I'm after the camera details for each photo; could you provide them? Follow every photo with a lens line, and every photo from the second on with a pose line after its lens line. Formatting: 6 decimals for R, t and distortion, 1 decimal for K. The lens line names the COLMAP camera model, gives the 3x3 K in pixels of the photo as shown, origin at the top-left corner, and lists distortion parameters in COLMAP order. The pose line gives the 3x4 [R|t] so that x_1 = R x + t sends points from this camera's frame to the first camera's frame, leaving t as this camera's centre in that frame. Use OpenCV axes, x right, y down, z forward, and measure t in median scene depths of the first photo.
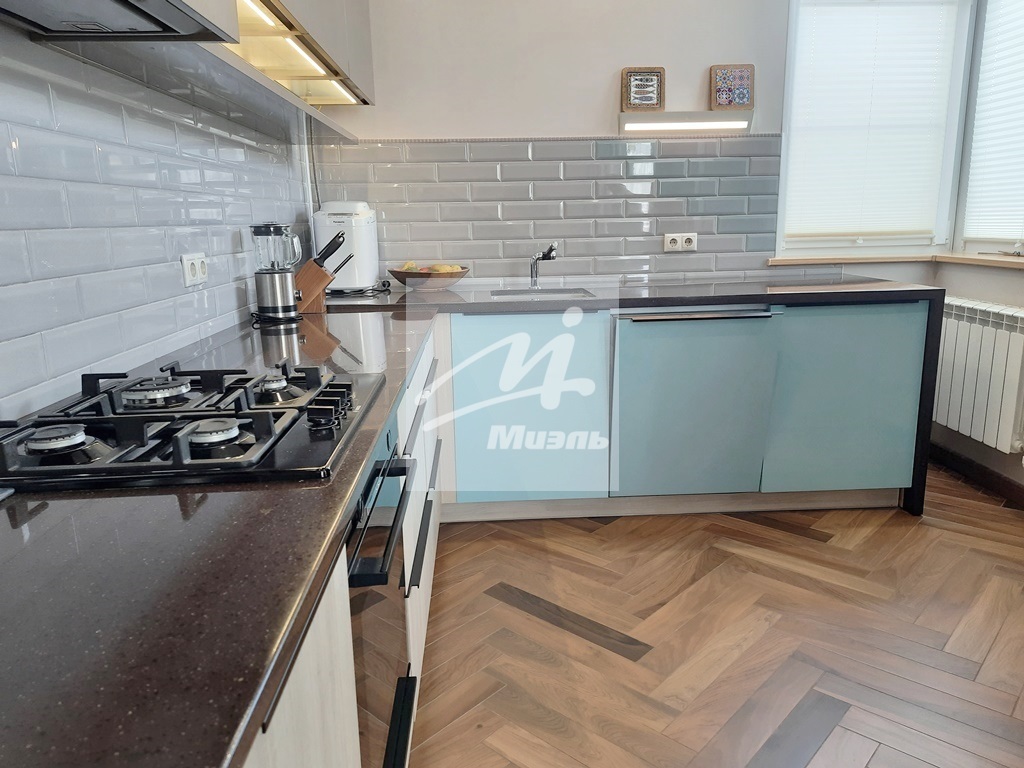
lens RADIAL K [[726.2, 0, 524.5], [0, 726.2, 382.9], [0, 0, 1]] dist [0.099348, -0.108110]
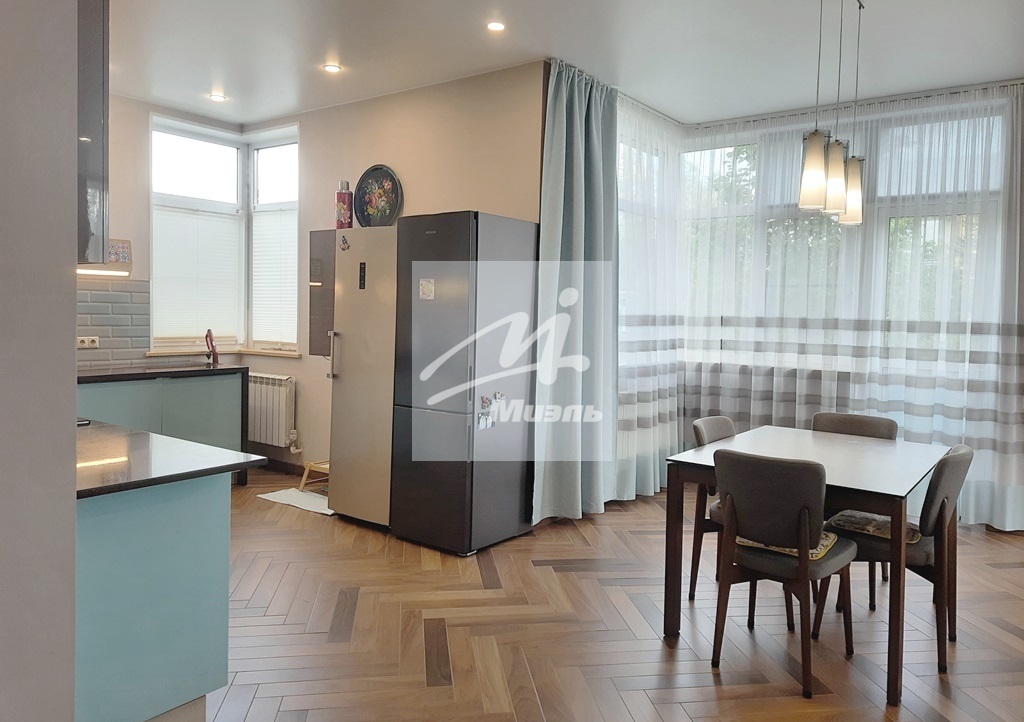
lens RADIAL K [[740.0, 0, 515.3], [0, 740.0, 327.1], [0, 0, 1]] dist [0.093501, 0.000783]
pose [[0.638551, 0.017314, 0.769385, -0.479507], [0.132393, 0.982370, -0.131987, 0.116642], [-0.758106, 0.186141, 0.625001, -0.749426]]
